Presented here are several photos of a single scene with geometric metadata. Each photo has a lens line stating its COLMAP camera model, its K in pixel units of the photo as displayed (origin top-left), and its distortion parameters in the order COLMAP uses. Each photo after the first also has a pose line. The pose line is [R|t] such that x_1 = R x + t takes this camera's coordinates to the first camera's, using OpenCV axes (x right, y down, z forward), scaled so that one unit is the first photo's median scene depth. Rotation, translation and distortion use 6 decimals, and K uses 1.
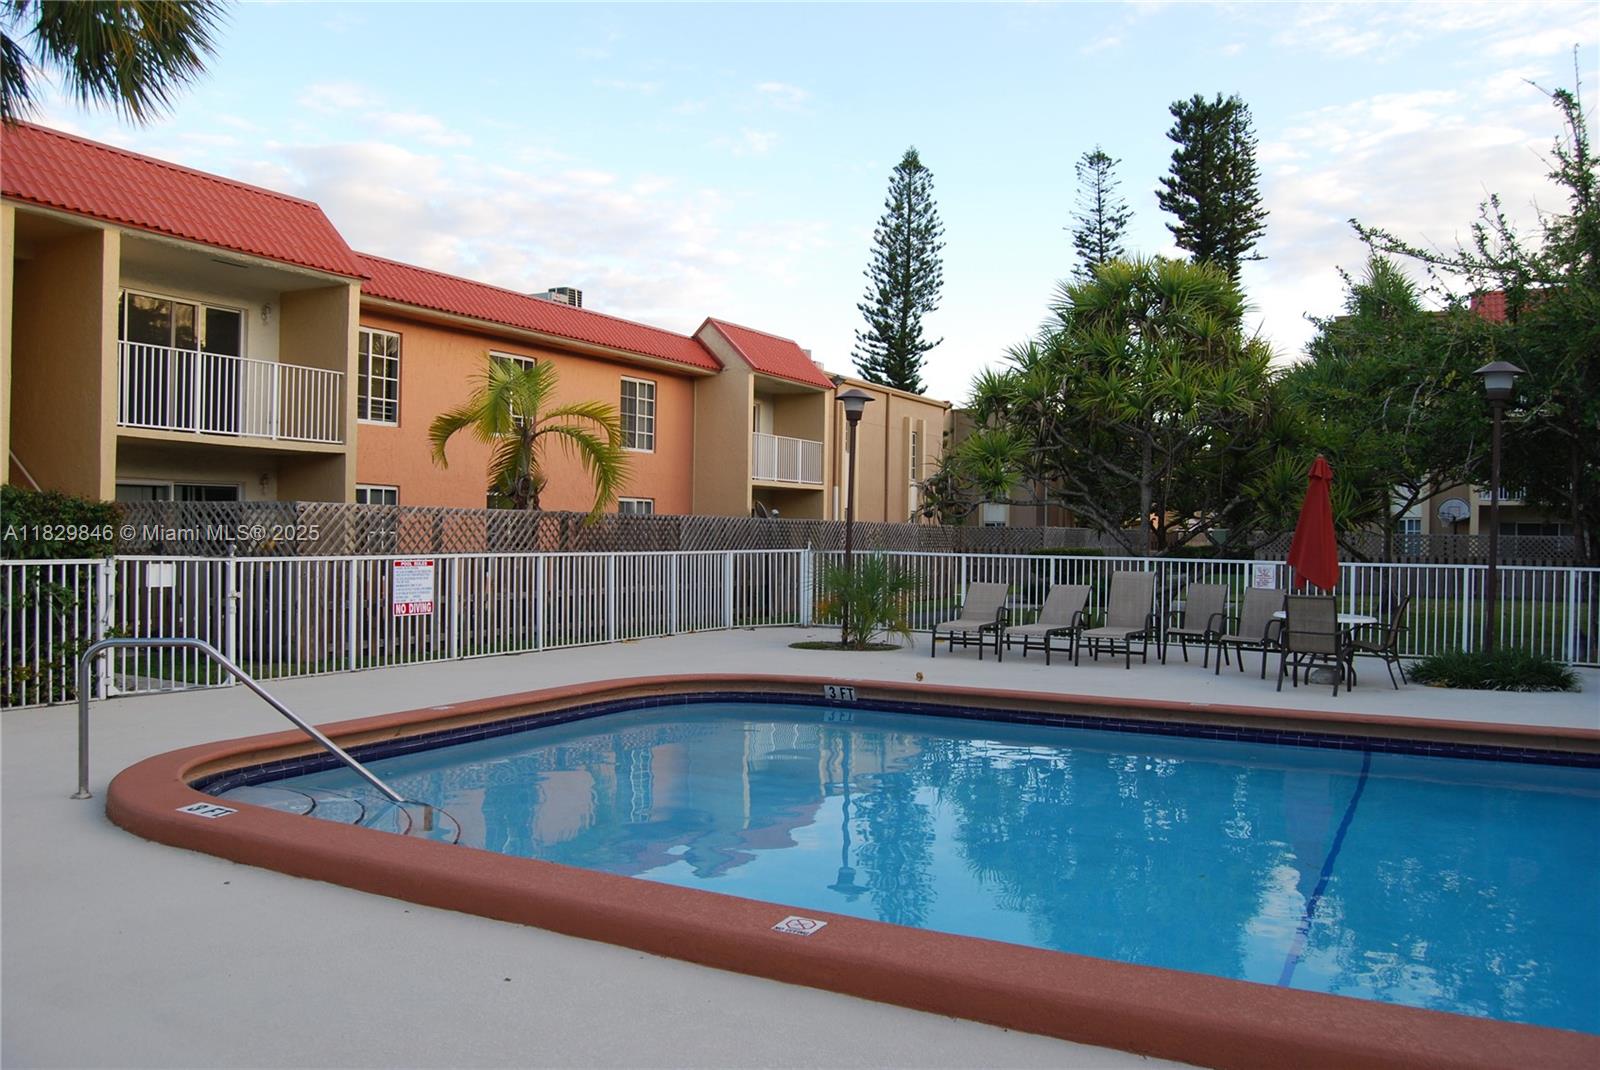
lens RADIAL K [[1284.0, 0, 797.2], [0, 1284.0, 516.6], [0, 0, 1]] dist [-0.001636, -0.002977]
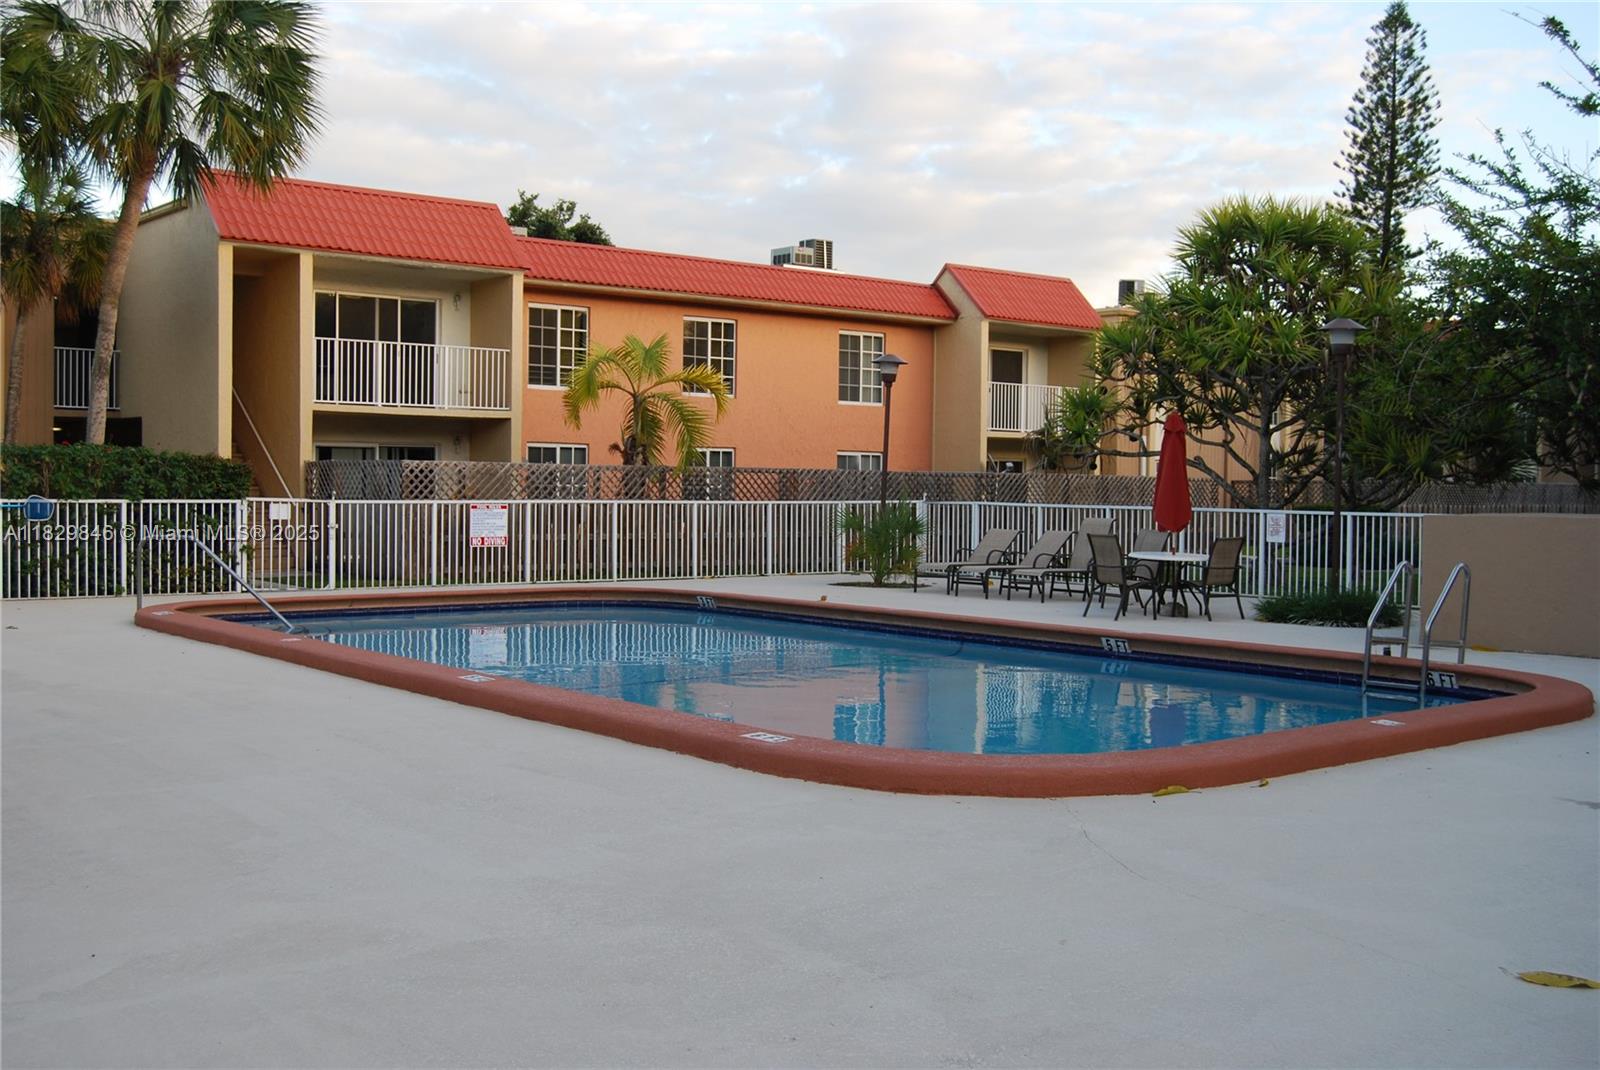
lens RADIAL K [[1617.9, 0, 800.0], [0, 1617.9, 535.0], [0, 0, 1]] dist [0.009819, 0.015089]
pose [[0.938325, 0.008328, -0.345654, 0.424415], [0.005230, 0.999254, 0.038271, 0.002889], [0.345715, -0.037718, 0.937581, -0.321355]]
